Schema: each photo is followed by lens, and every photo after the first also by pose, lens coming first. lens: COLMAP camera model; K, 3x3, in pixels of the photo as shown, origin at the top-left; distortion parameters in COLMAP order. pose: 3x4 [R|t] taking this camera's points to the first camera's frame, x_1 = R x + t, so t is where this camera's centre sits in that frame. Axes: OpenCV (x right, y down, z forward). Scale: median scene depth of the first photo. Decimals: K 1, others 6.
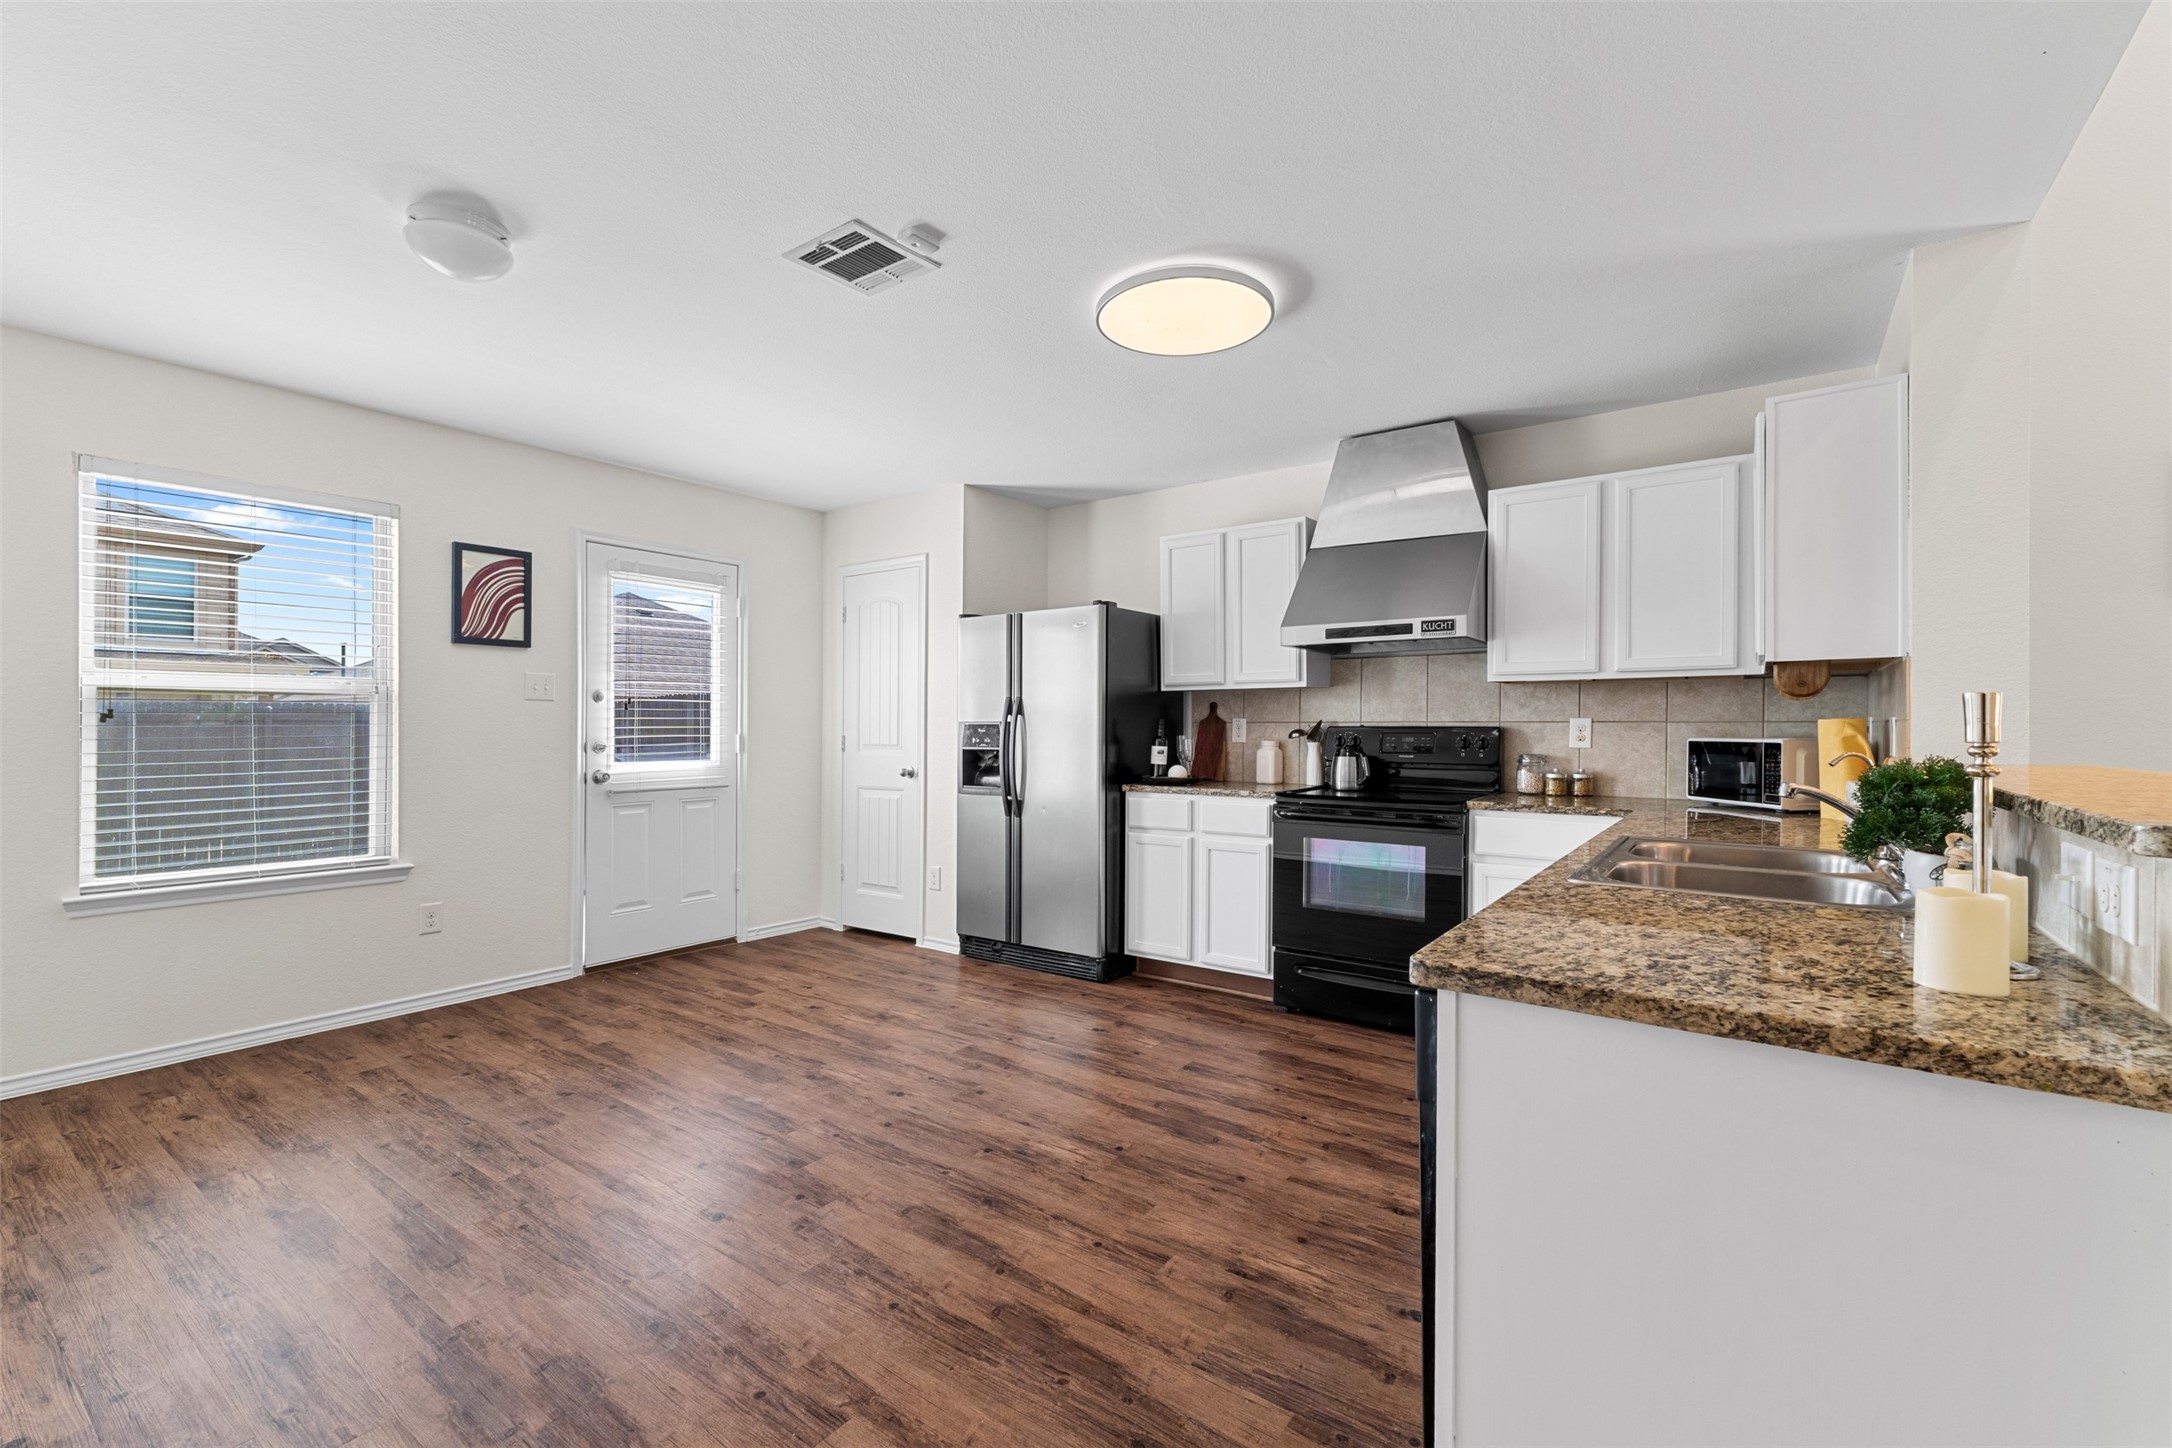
lens RADIAL K [[916.2, 0, 1074.0], [0, 916.2, 723.2], [0, 0, 1]] dist [0.002922, 0.000072]
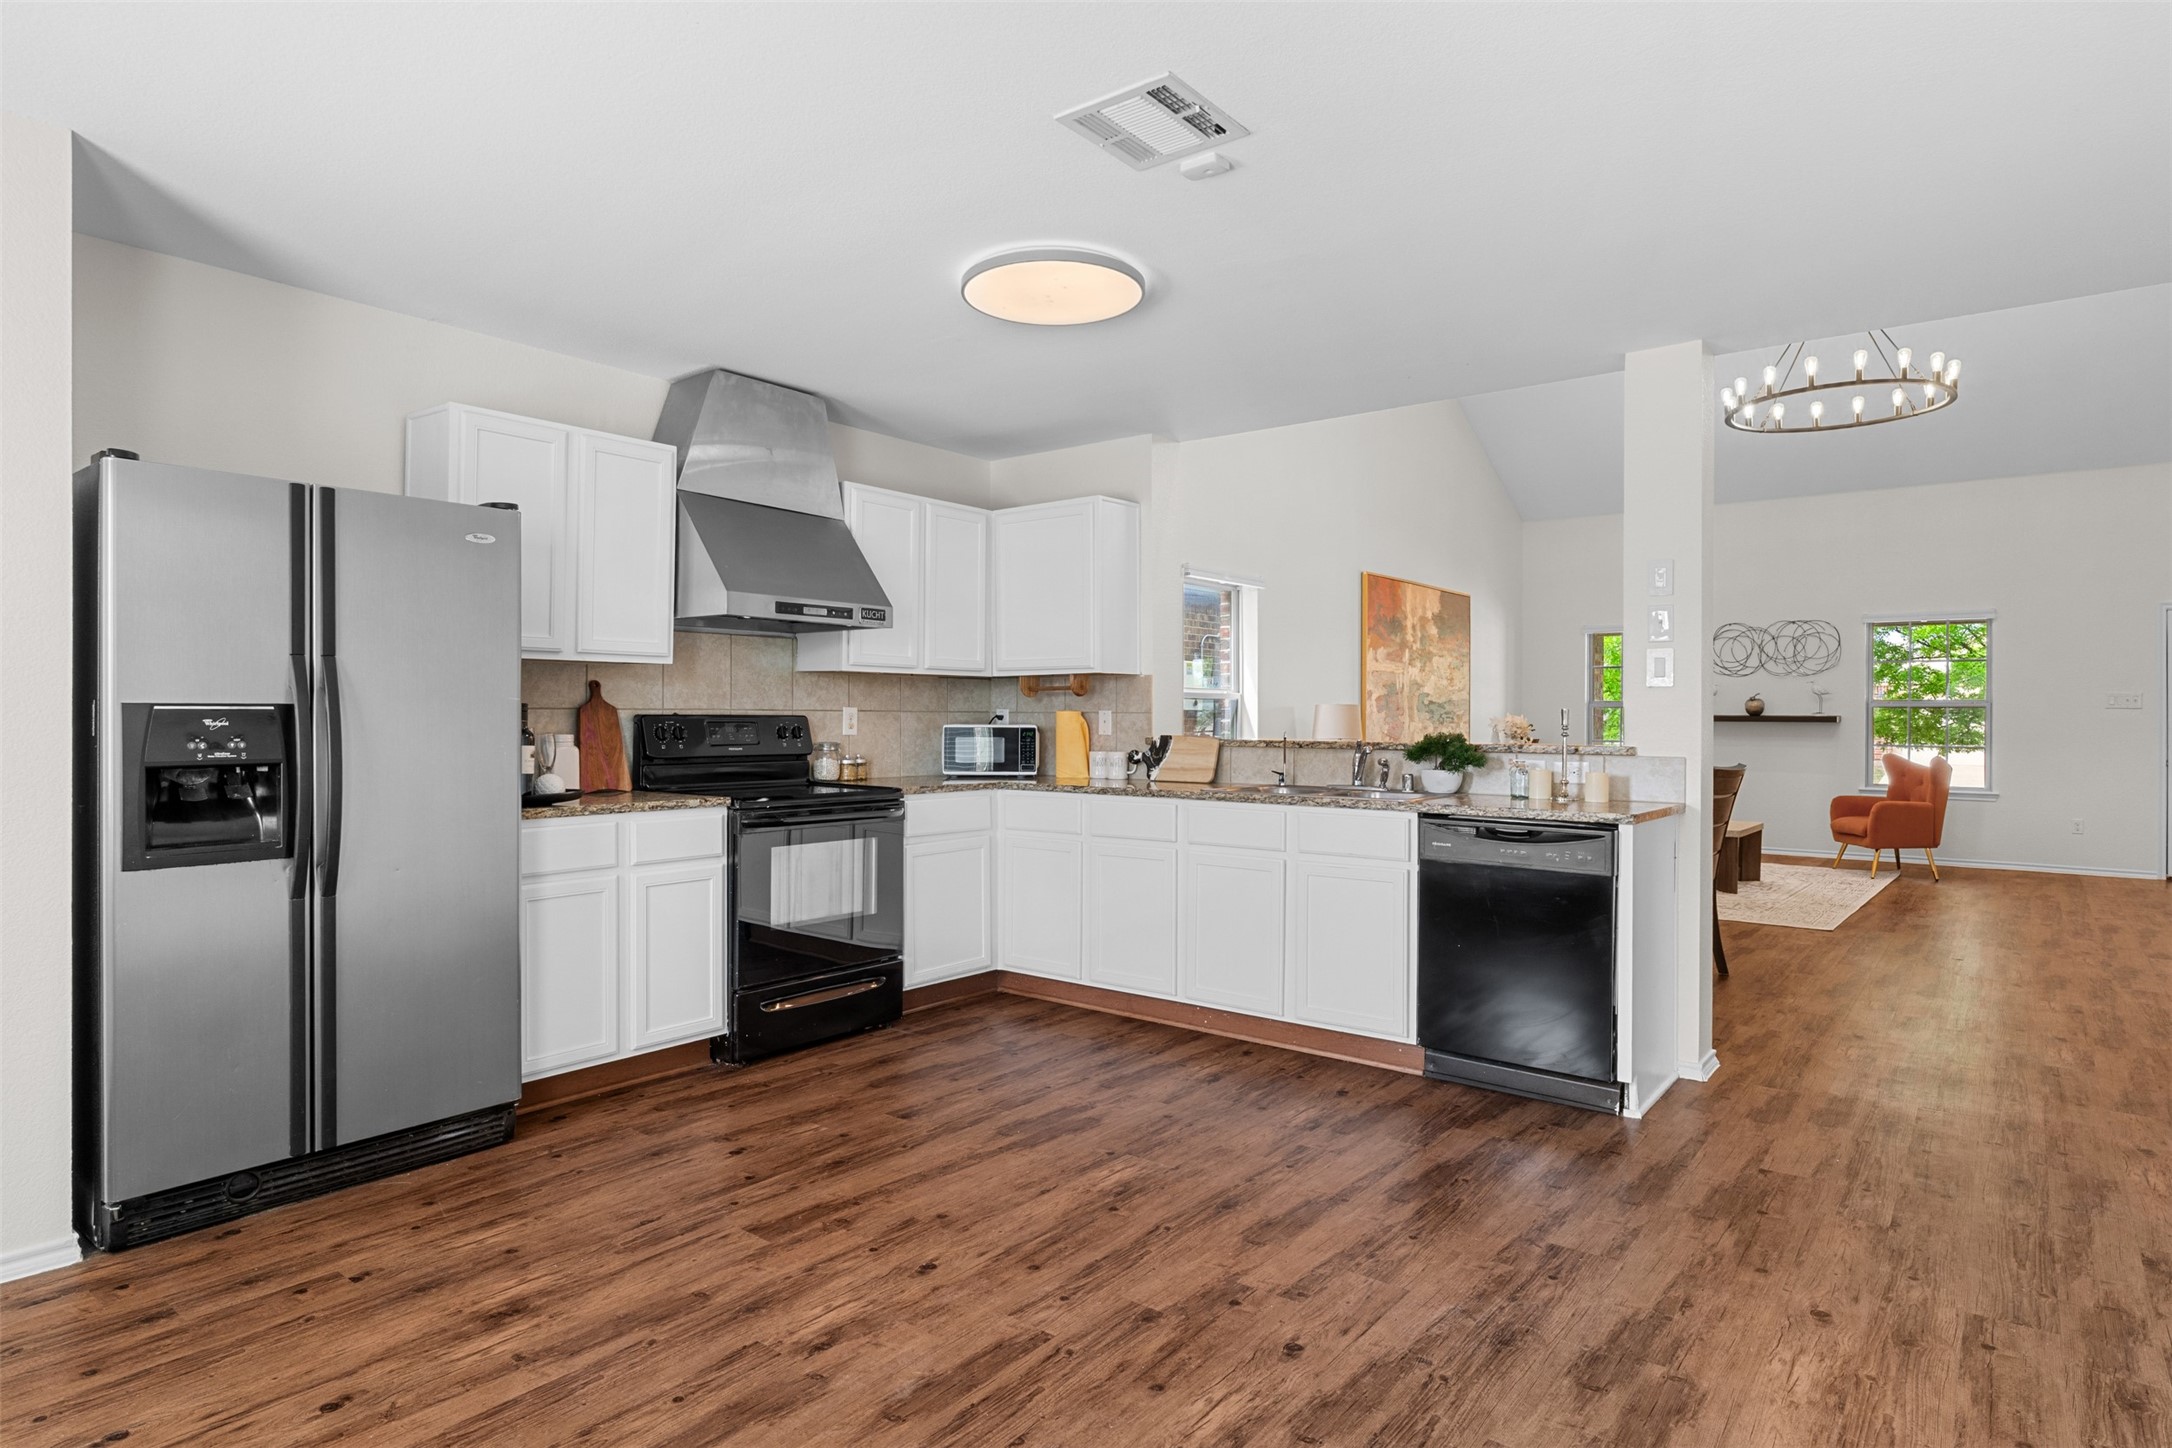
lens RADIAL K [[1188.4, 0, 1086.0], [0, 1188.4, 724.0], [0, 0, 1]] dist [-0.004472, -0.000121]
pose [[0.038864, -0.008950, 0.999204, -0.915429], [-0.009225, 0.999914, 0.009315, -0.001792], [-0.999202, -0.009580, 0.038779, 0.745406]]
